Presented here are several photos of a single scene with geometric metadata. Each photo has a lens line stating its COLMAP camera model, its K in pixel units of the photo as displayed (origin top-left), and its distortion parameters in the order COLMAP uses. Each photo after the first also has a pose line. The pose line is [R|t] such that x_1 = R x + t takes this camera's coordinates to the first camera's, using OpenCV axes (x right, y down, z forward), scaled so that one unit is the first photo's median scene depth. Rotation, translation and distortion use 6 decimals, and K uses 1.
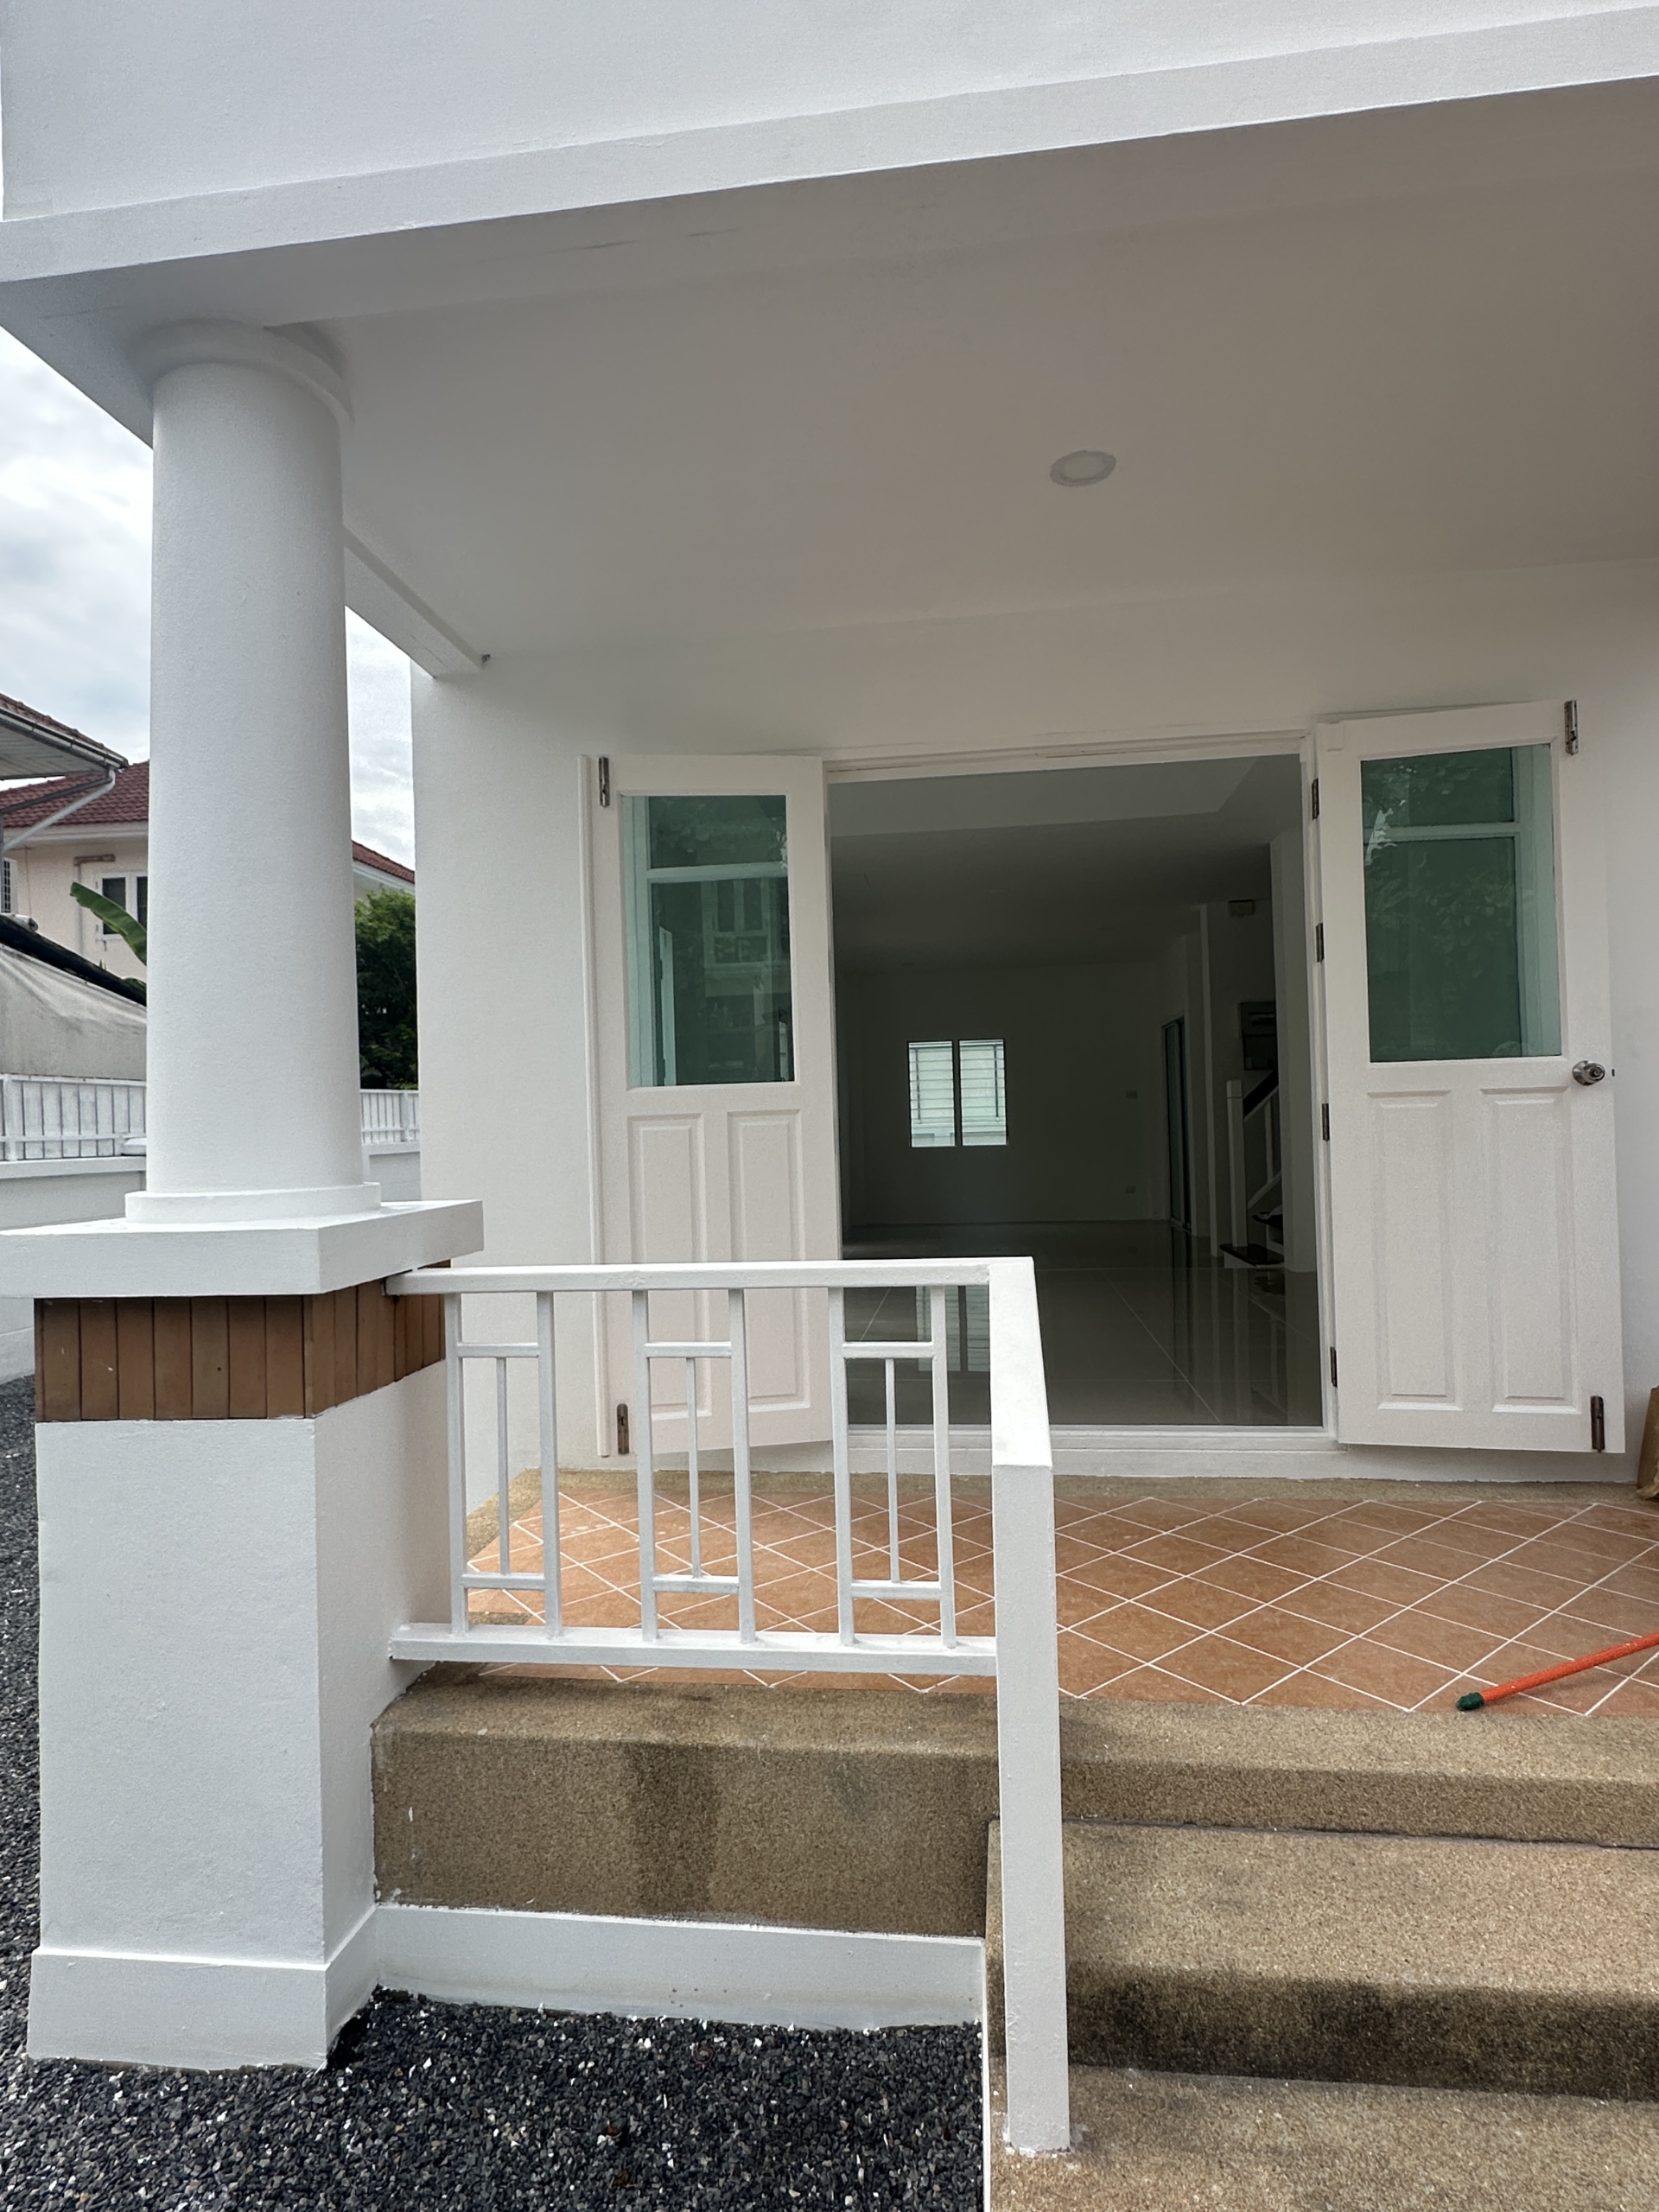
lens RADIAL K [[1144.9, 0, 831.9], [0, 1144.9, 1105.3], [0, 0, 1]] dist [-0.003933, 0.000104]
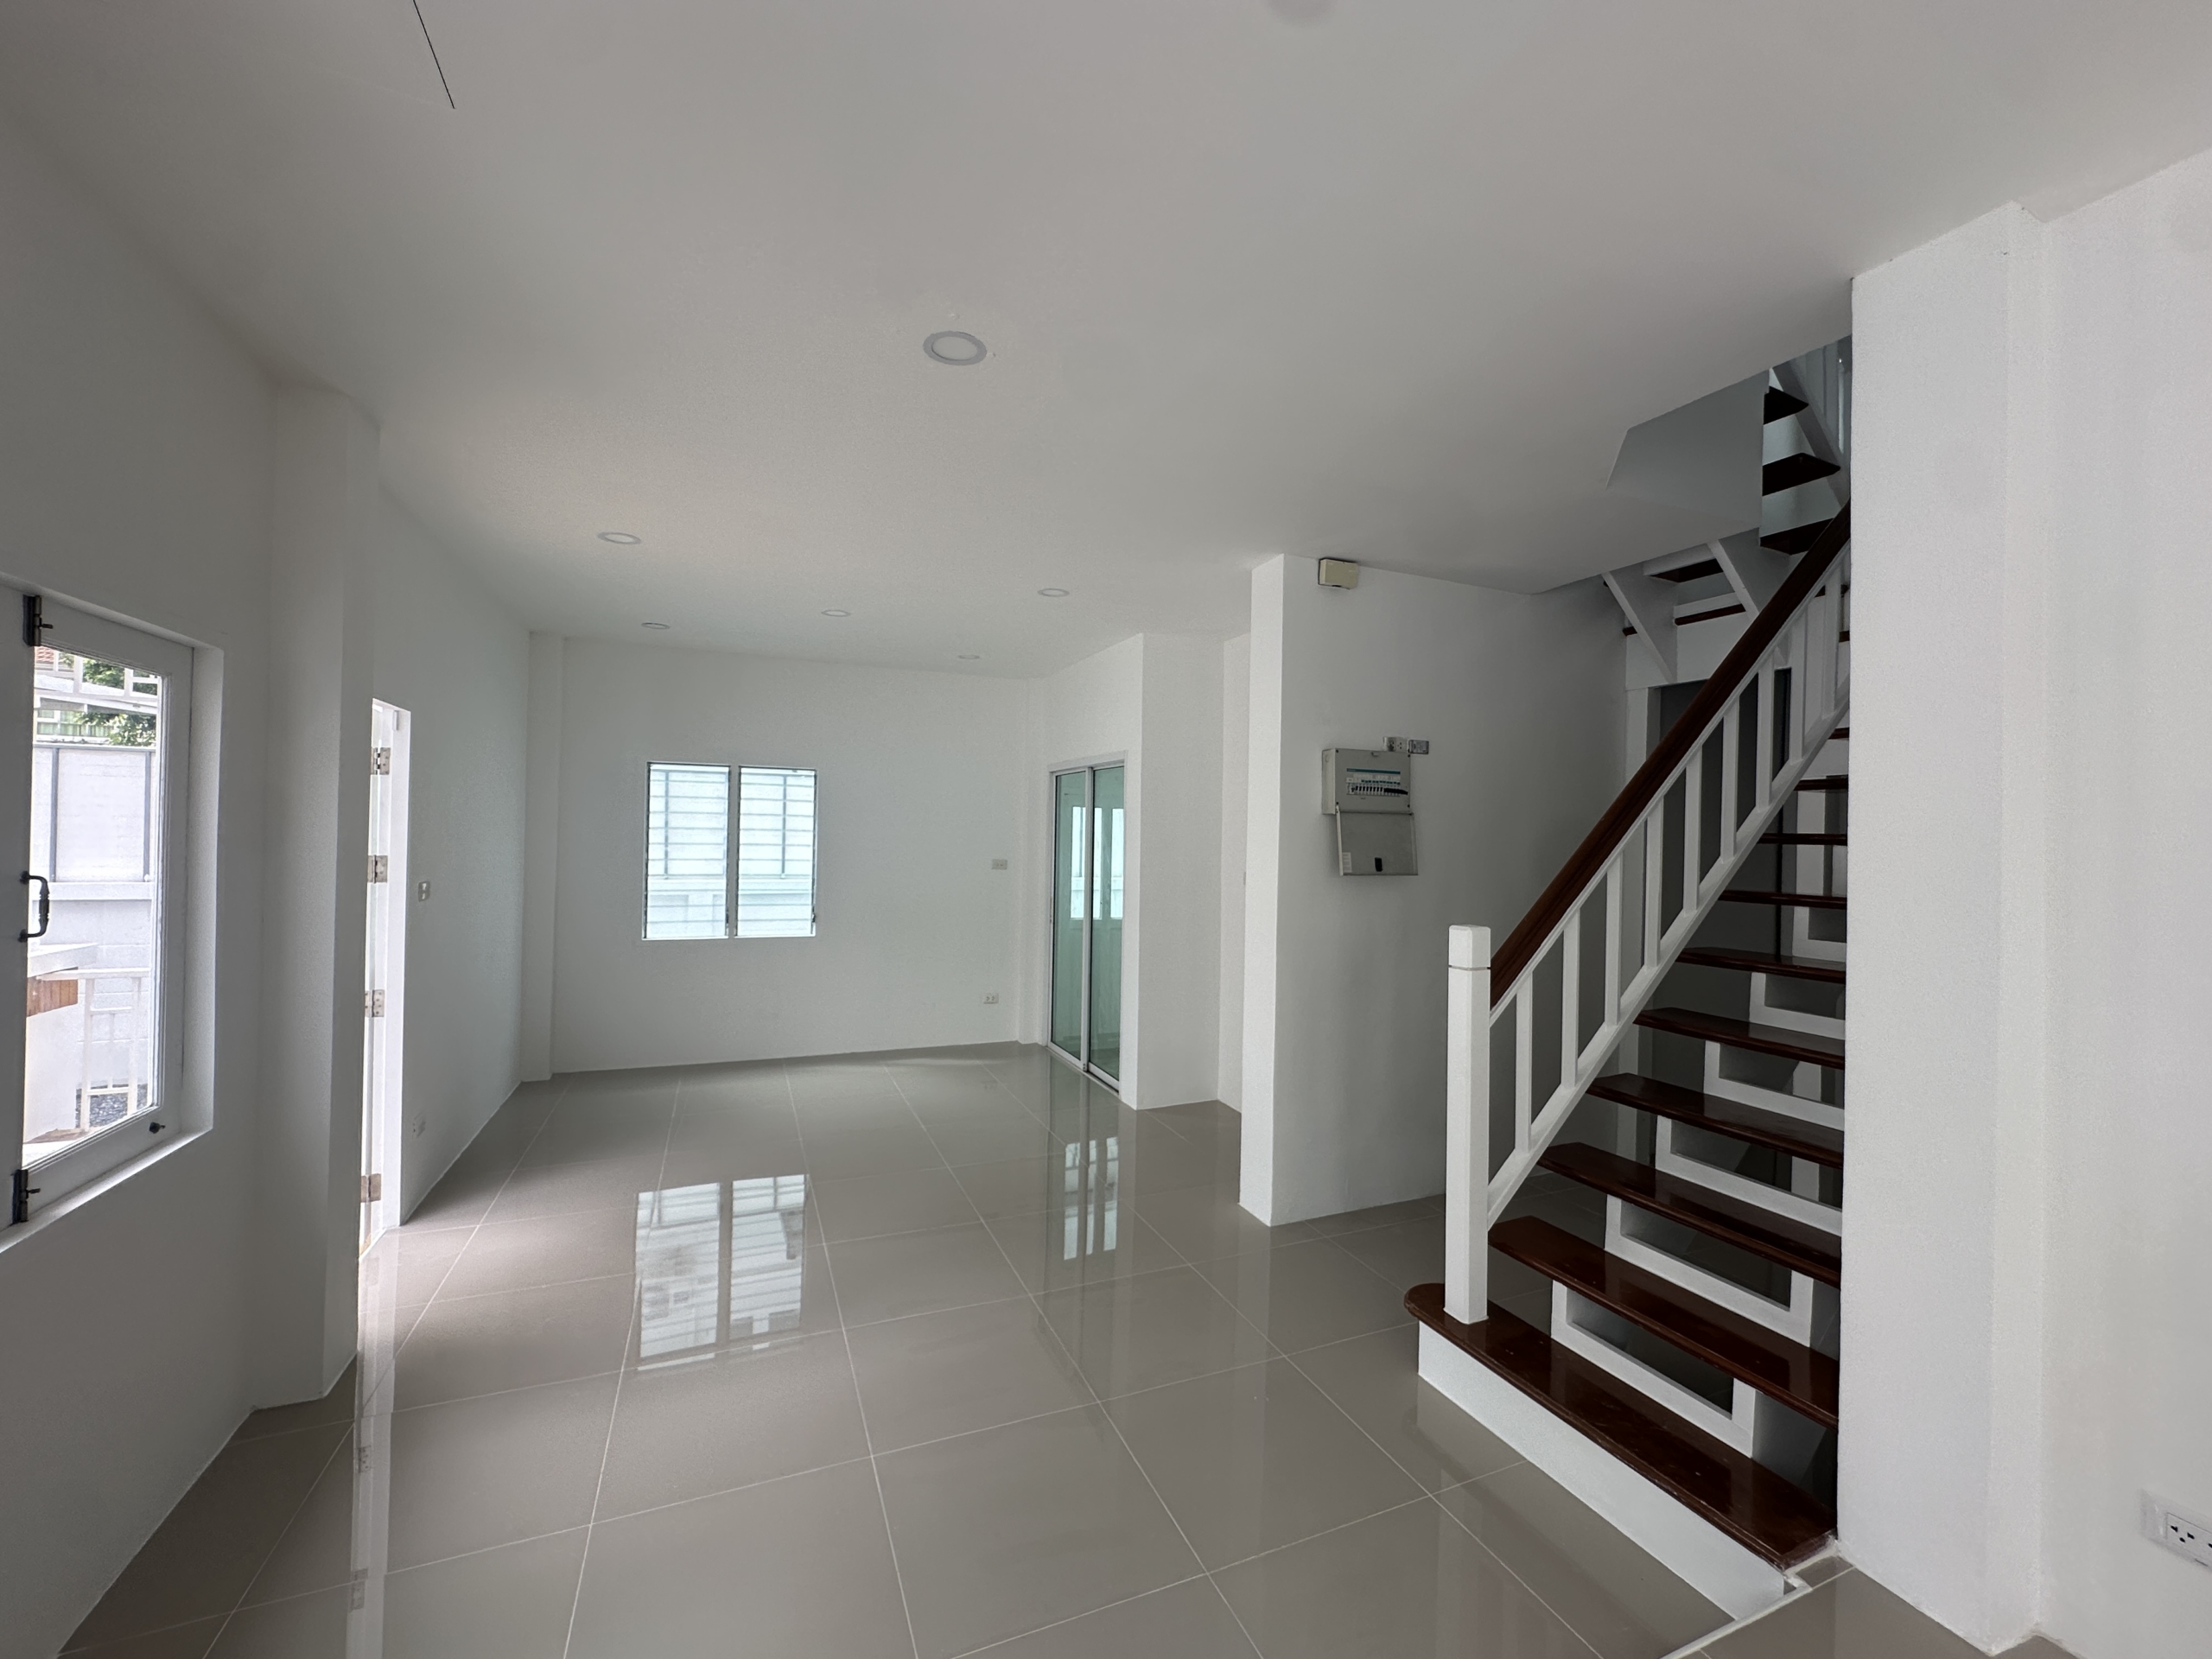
lens RADIAL K [[883.9, 0, 1098.4], [0, 883.9, 832.5], [0, 0, 1]] dist [-0.000444, -0.000079]
pose [[0.859585, 0.047761, 0.508757, 0.035235], [-0.054058, 0.998535, -0.002406, -0.030167], [-0.508126, -0.025434, 0.860907, 0.491080]]
